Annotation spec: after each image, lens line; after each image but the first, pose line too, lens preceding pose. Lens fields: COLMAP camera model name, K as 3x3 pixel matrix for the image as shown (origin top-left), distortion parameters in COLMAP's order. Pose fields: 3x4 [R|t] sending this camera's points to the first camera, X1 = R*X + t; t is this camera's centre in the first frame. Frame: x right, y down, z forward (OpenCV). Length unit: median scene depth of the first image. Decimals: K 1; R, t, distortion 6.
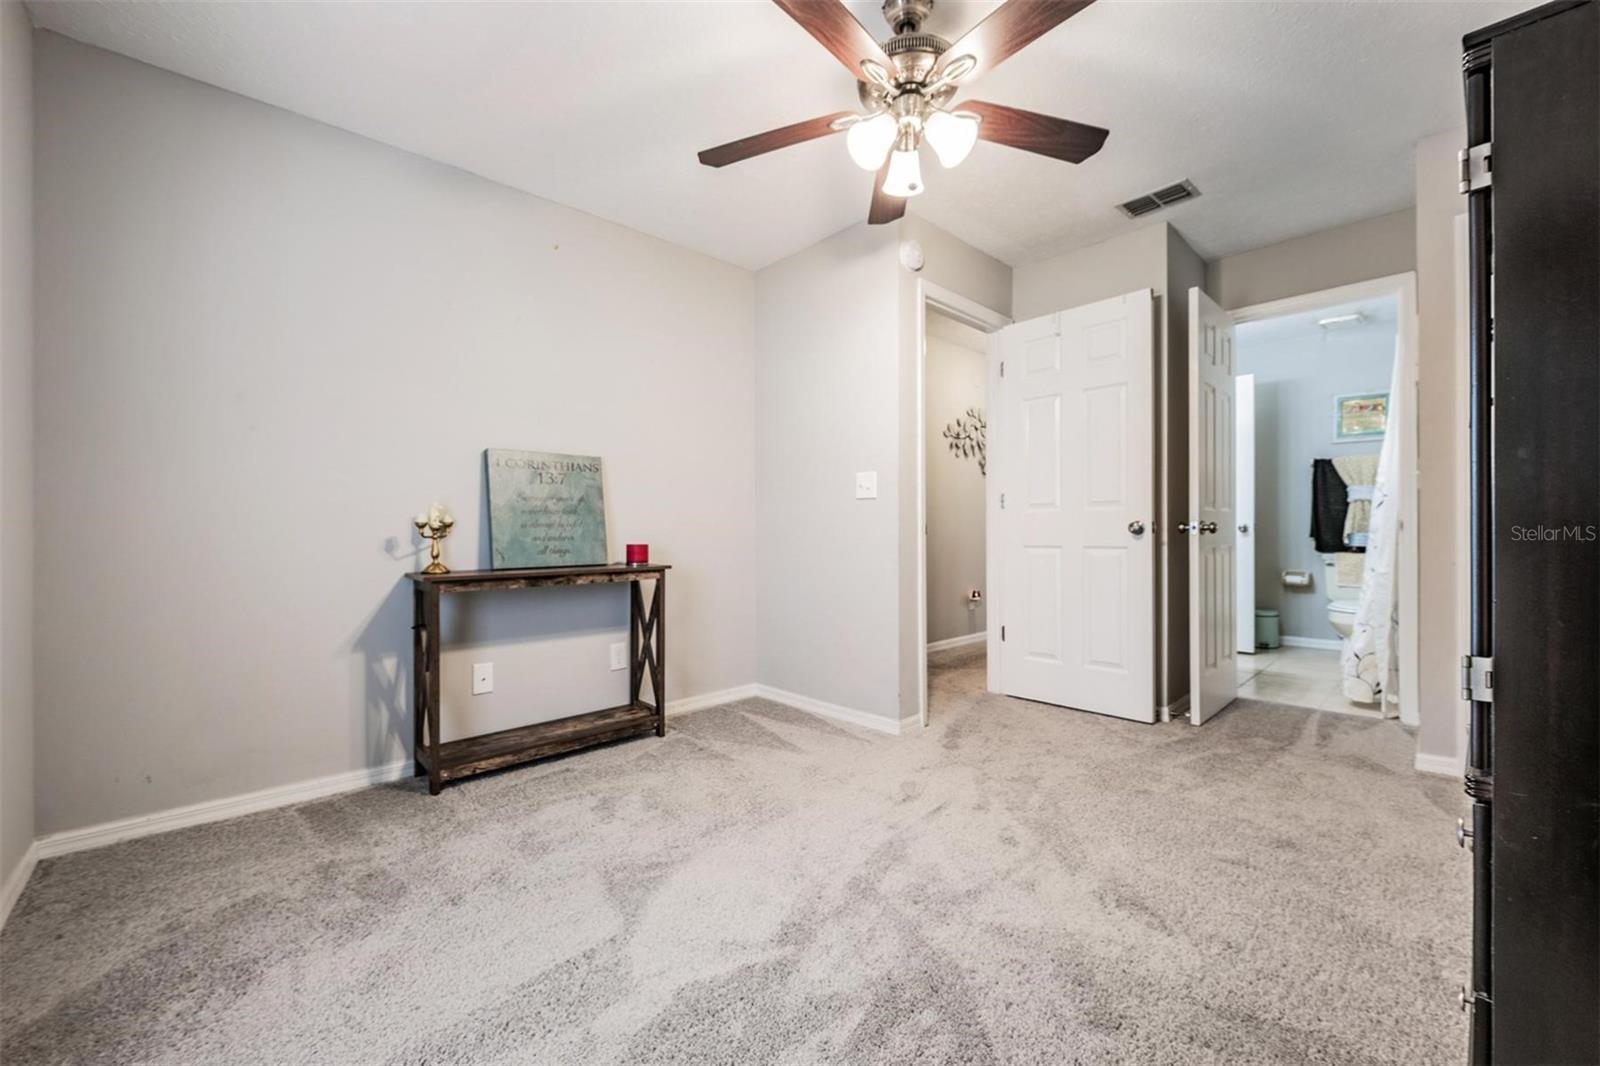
lens RADIAL K [[634.0, 0, 808.7], [0, 634.0, 535.0], [0, 0, 1]] dist [-0.005785, -0.001572]
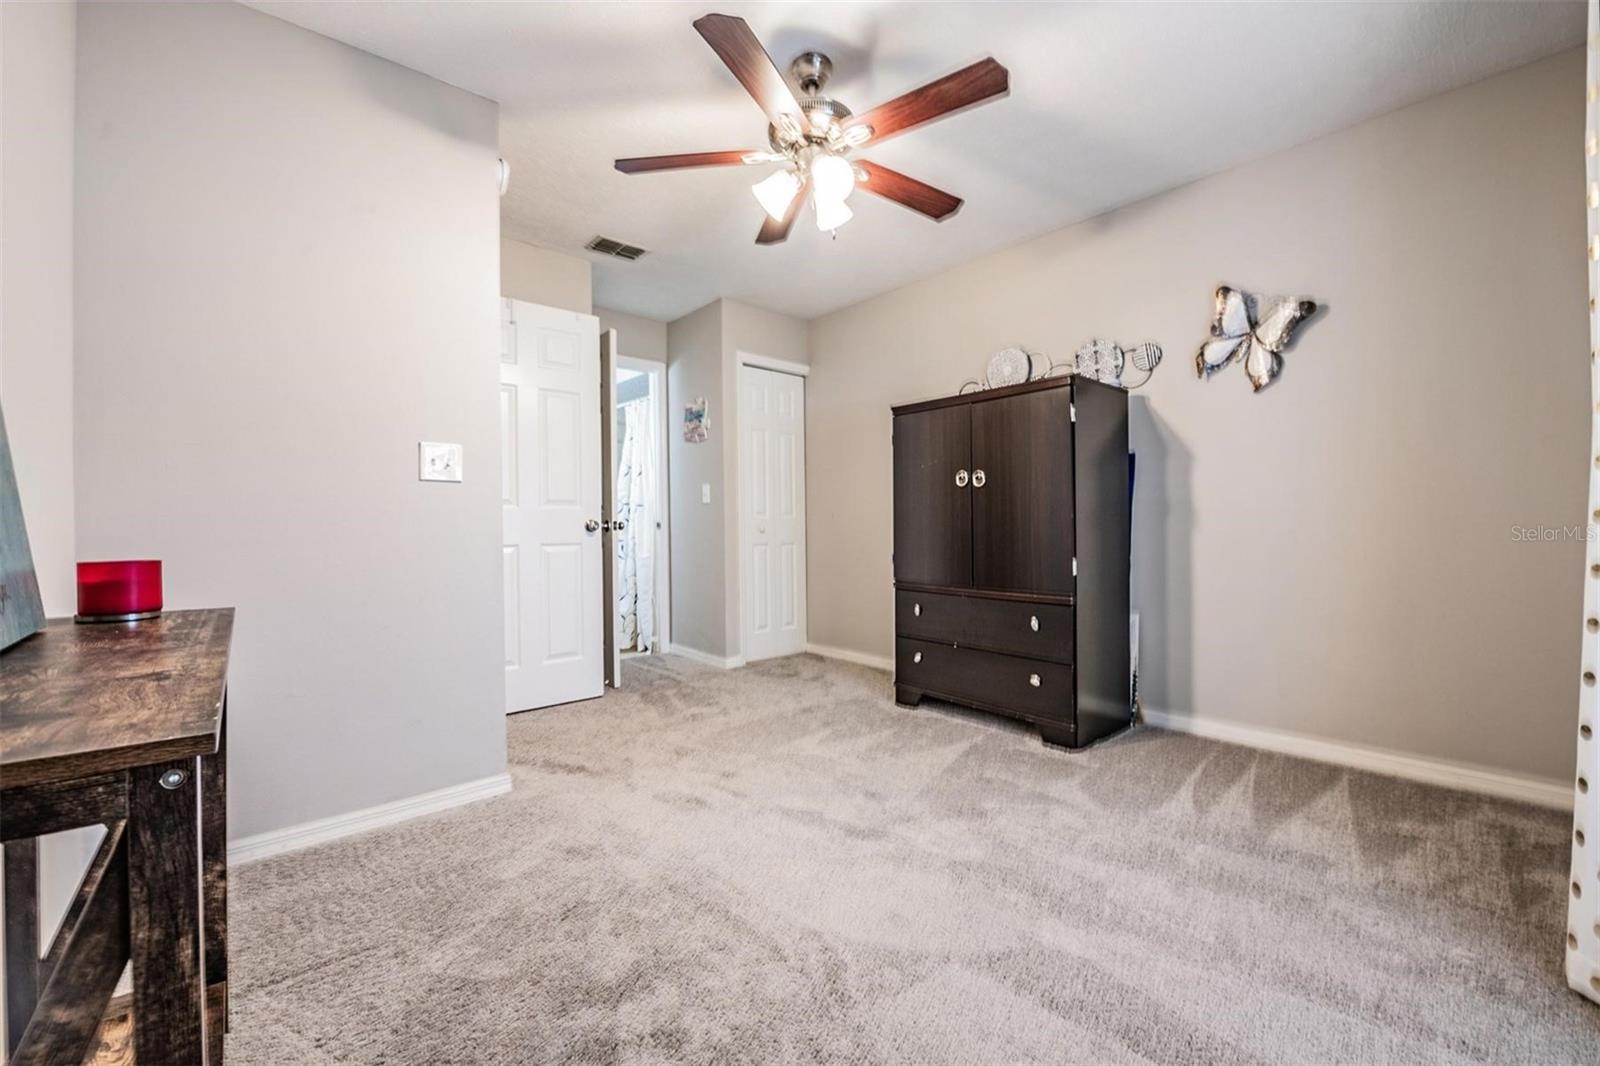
lens RADIAL K [[634.0, 0, 808.8], [0, 634.0, 529.6], [0, 0, 1]] dist [-0.005785, -0.001572]
pose [[0.025332, 0.000656, 0.999679, -0.688016], [0.007026, 0.999975, -0.000834, -0.000906], [-0.999654, 0.007045, 0.025326, 0.675525]]
